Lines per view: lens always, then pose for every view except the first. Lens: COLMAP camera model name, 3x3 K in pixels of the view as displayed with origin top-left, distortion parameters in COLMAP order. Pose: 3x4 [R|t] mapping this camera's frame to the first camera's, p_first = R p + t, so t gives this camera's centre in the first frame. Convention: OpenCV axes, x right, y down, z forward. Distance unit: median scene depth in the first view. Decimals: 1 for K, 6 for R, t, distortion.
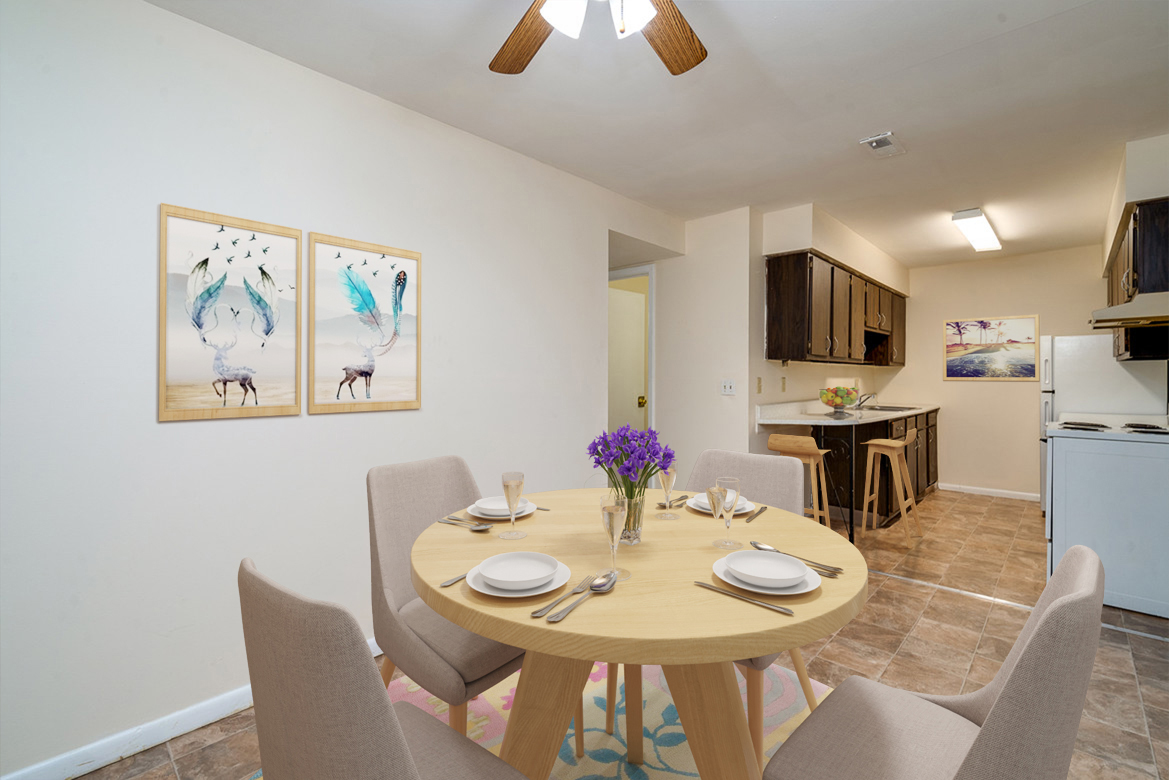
lens RADIAL K [[517.7, 0, 585.2], [0, 517.7, 377.9], [0, 0, 1]] dist [-0.000207, 0.000385]
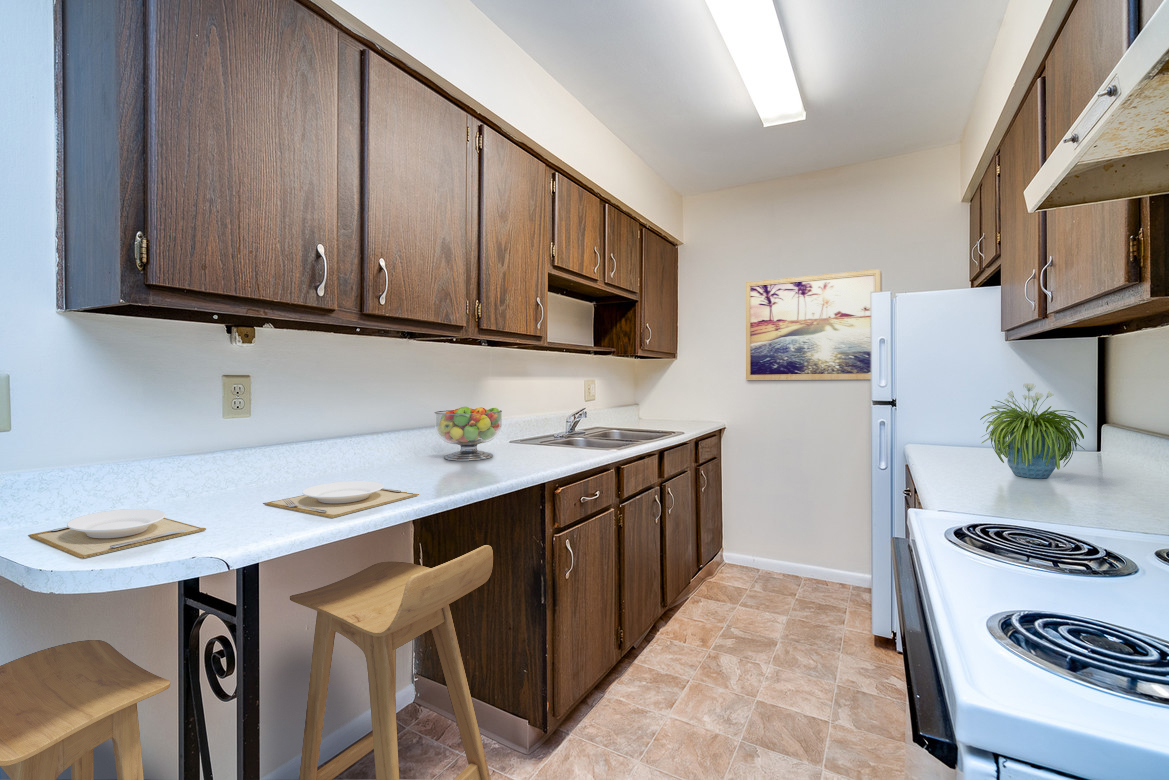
lens RADIAL K [[517.7, 0, 582.2], [0, 517.7, 391.6], [0, 0, 1]] dist [-0.000207, 0.000385]
pose [[0.986977, -0.012859, 0.160347, 0.425276], [0.008549, 0.999584, 0.027542, -0.000096], [-0.160634, -0.025813, 0.986676, 0.447823]]
